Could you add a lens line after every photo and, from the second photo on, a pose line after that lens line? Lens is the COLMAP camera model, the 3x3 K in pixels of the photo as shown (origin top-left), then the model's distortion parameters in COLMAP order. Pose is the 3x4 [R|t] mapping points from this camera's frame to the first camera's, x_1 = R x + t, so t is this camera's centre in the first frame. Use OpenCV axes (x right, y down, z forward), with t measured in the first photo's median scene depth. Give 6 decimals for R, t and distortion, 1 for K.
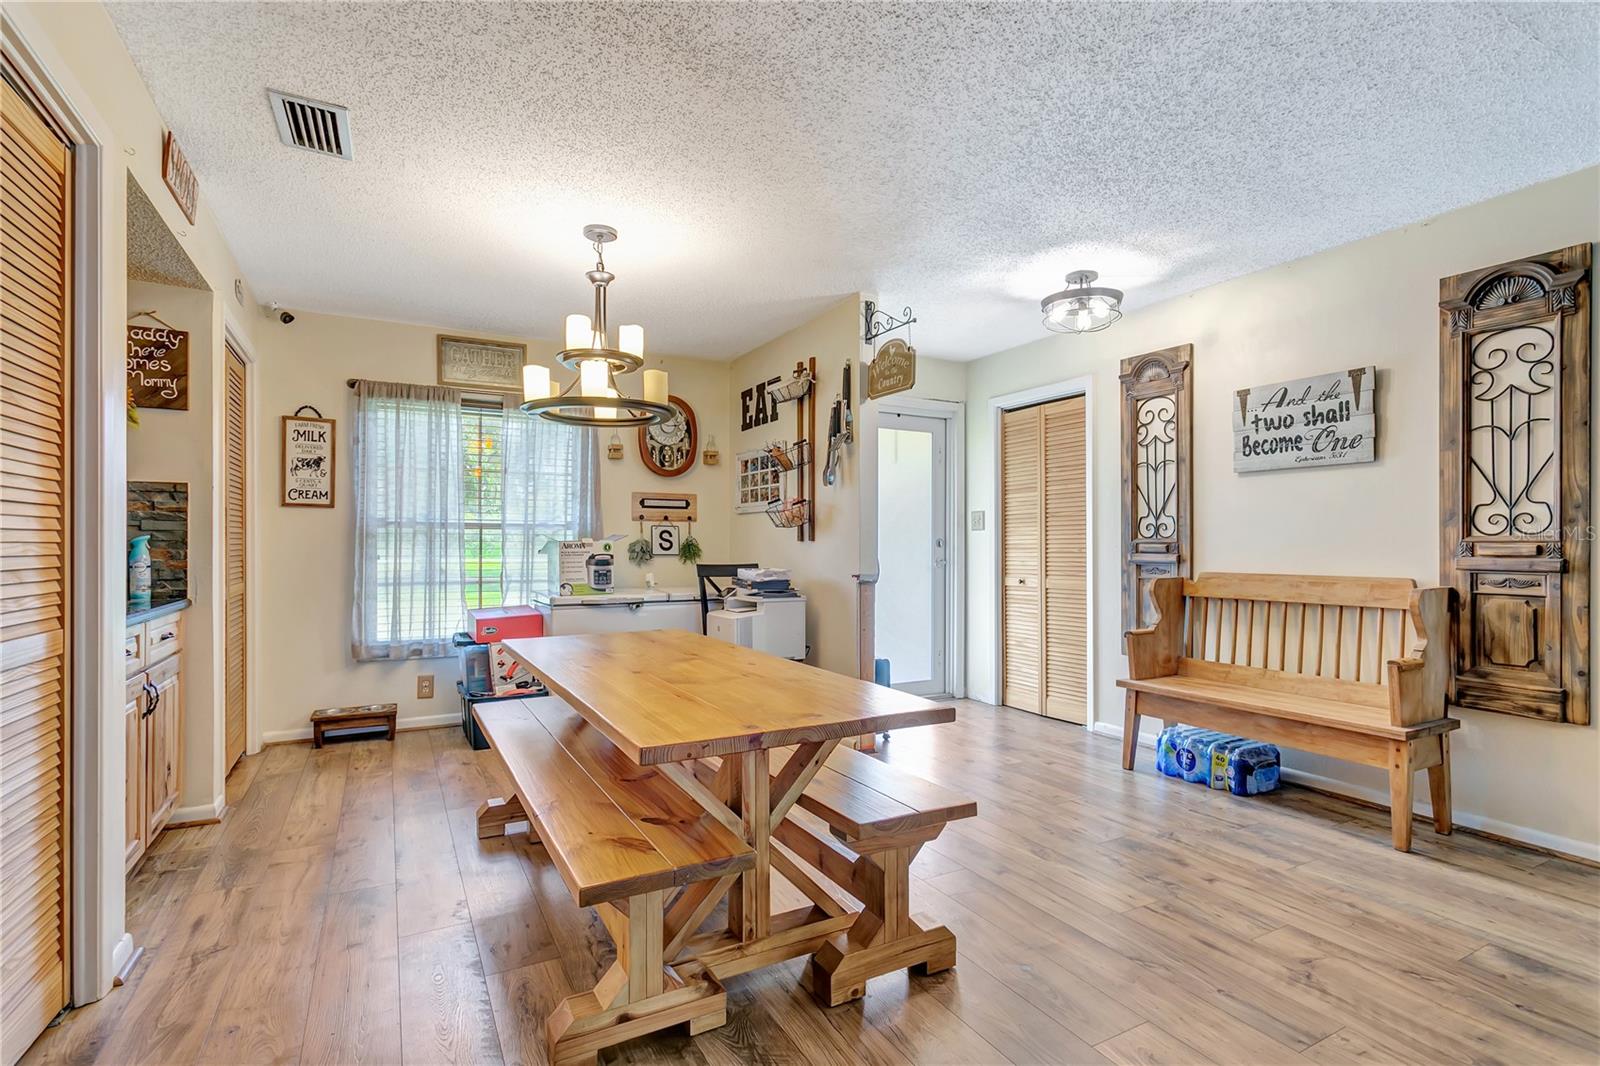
lens RADIAL K [[754.8, 0, 797.0], [0, 754.8, 541.8], [0, 0, 1]] dist [0.003757, 0.000957]
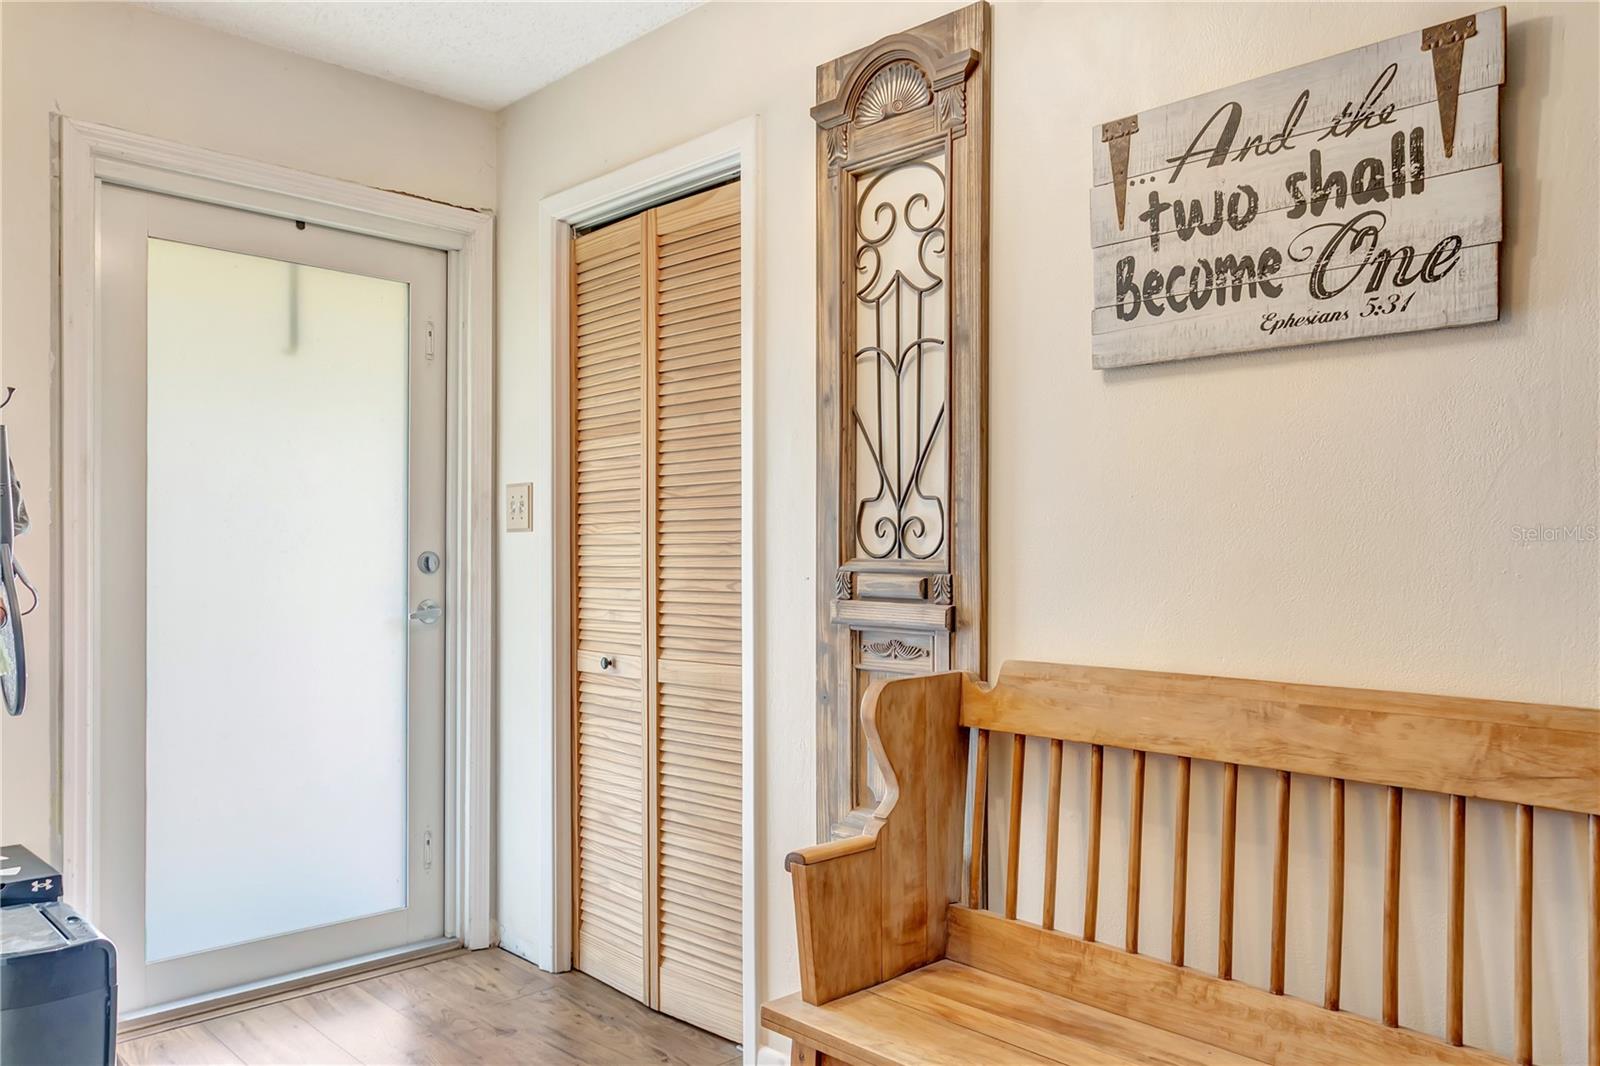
lens RADIAL K [[1164.7, 0, 799.0], [0, 1164.7, 552.6], [0, 0, 1]] dist [0.011260, 0.003094]
pose [[0.961758, -0.001086, 0.273897, 0.288825], [-0.001075, 0.999969, 0.007741, -0.012289], [-0.273897, -0.007739, 0.961728, 0.499511]]
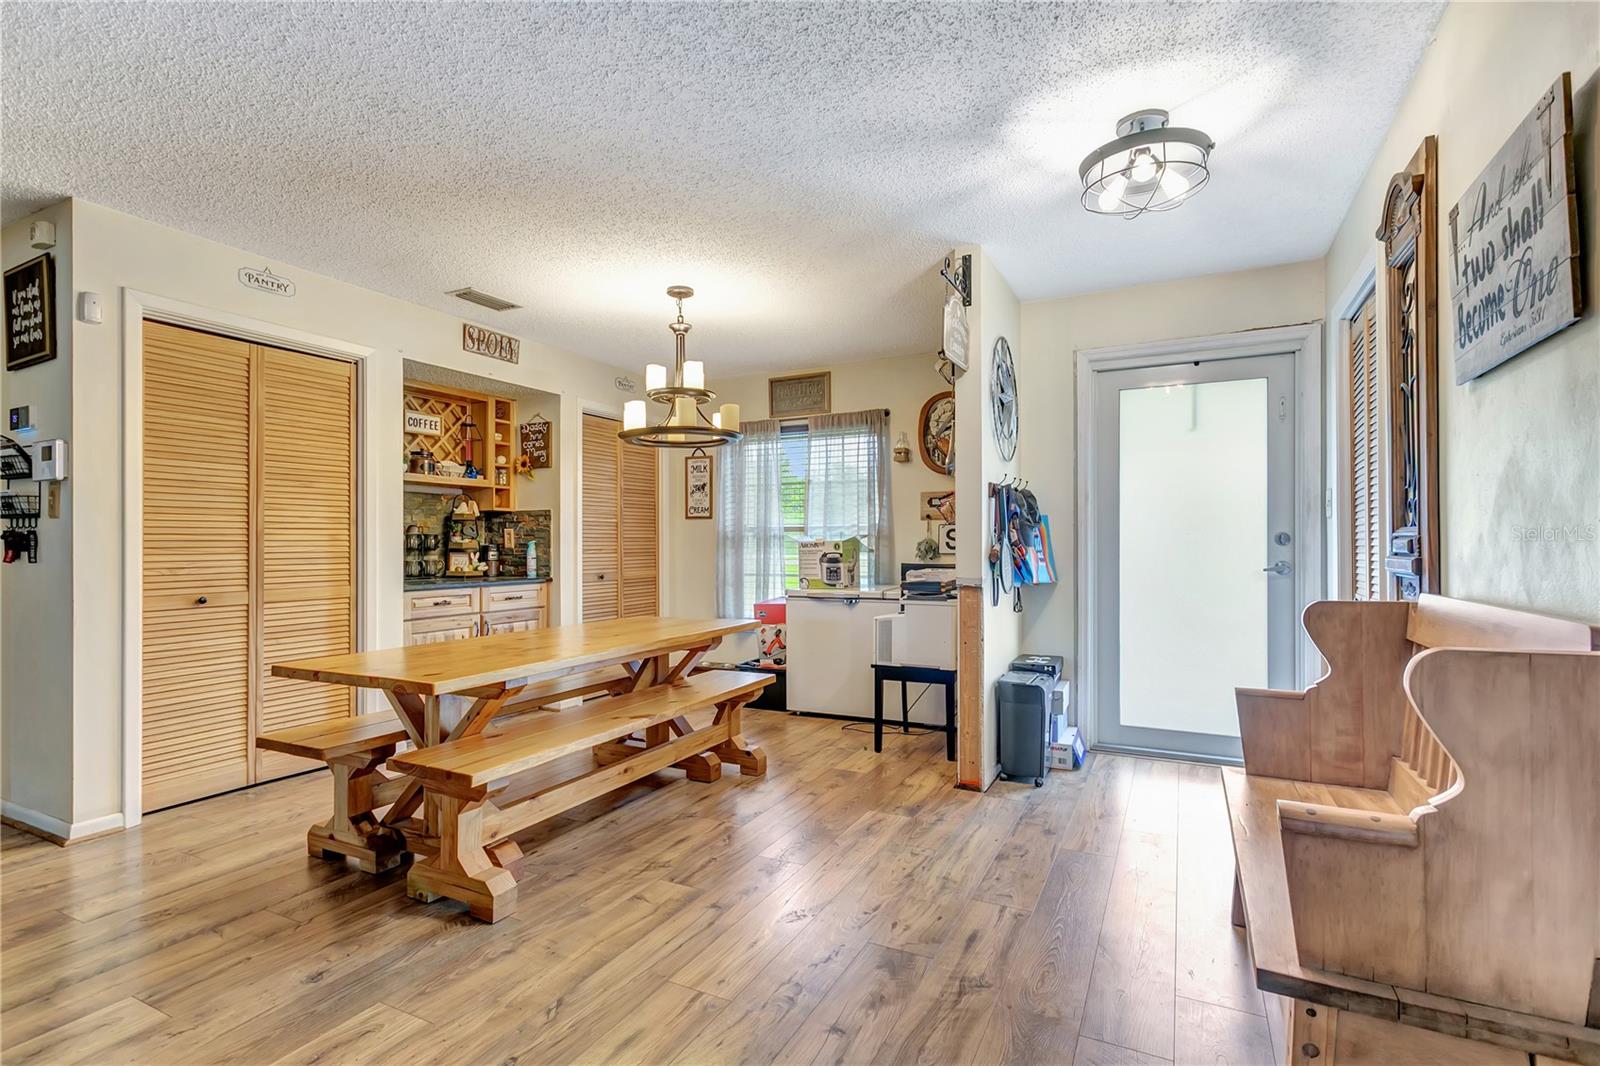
lens RADIAL K [[764.8, 0, 800.0], [0, 764.8, 533.0], [0, 0, 1]] dist [0.017230, 0.000032]
pose [[0.563541, -0.016718, -0.825919, 0.699758], [0.008243, 0.999859, -0.014614, 0.003934], [0.826047, 0.001428, 0.563599, 0.364954]]
